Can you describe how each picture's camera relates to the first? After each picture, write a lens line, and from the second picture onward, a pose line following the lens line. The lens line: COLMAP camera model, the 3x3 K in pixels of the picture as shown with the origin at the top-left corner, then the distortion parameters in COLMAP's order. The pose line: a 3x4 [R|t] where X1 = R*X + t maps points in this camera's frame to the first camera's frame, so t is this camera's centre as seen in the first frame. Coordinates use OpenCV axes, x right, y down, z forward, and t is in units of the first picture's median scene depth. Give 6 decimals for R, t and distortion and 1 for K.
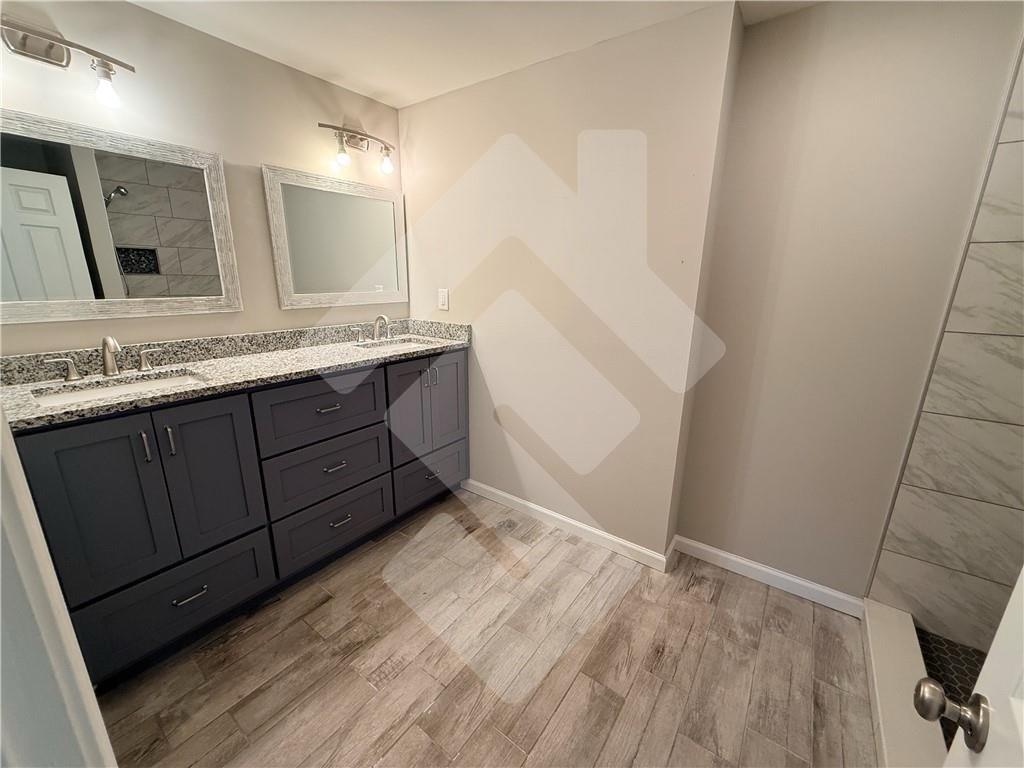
lens RADIAL K [[409.5, 0, 510.1], [0, 409.5, 384.4], [0, 0, 1]] dist [0.001026, 0.000405]
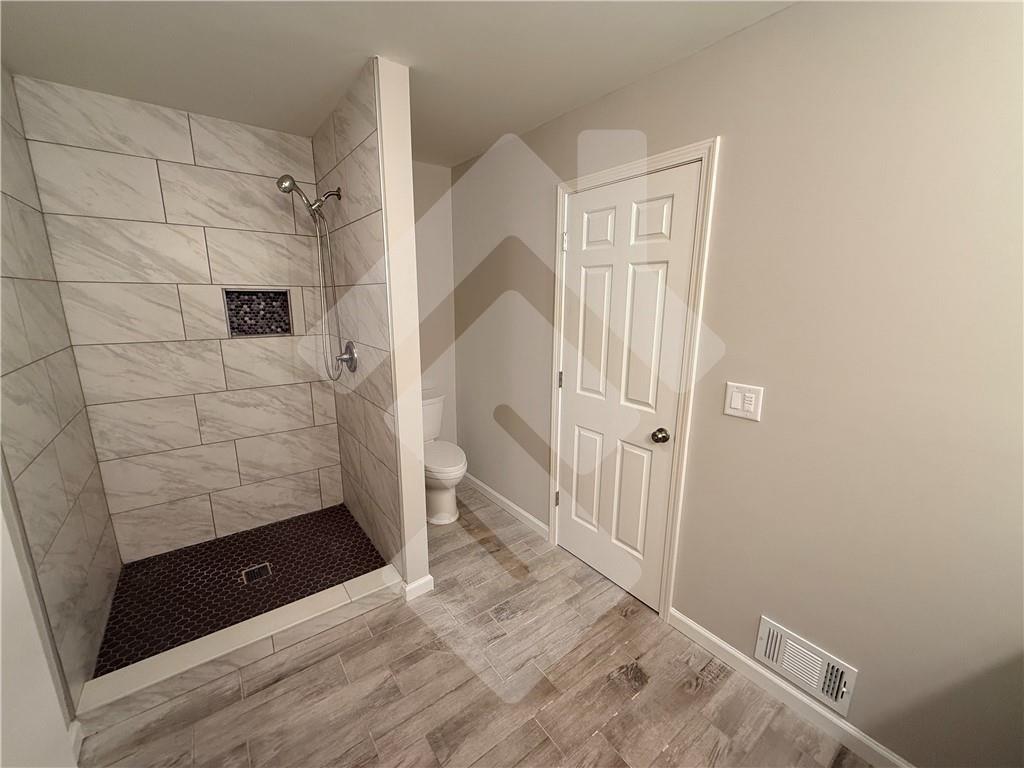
lens RADIAL K [[409.5, 0, 510.6], [0, 409.5, 384.9], [0, 0, 1]] dist [0.001026, 0.000405]
pose [[-0.957287, -0.080527, 0.277699, -0.127637], [0.056100, 0.890453, 0.451603, -0.437036], [-0.283644, 0.447893, -0.847902, 1.421007]]
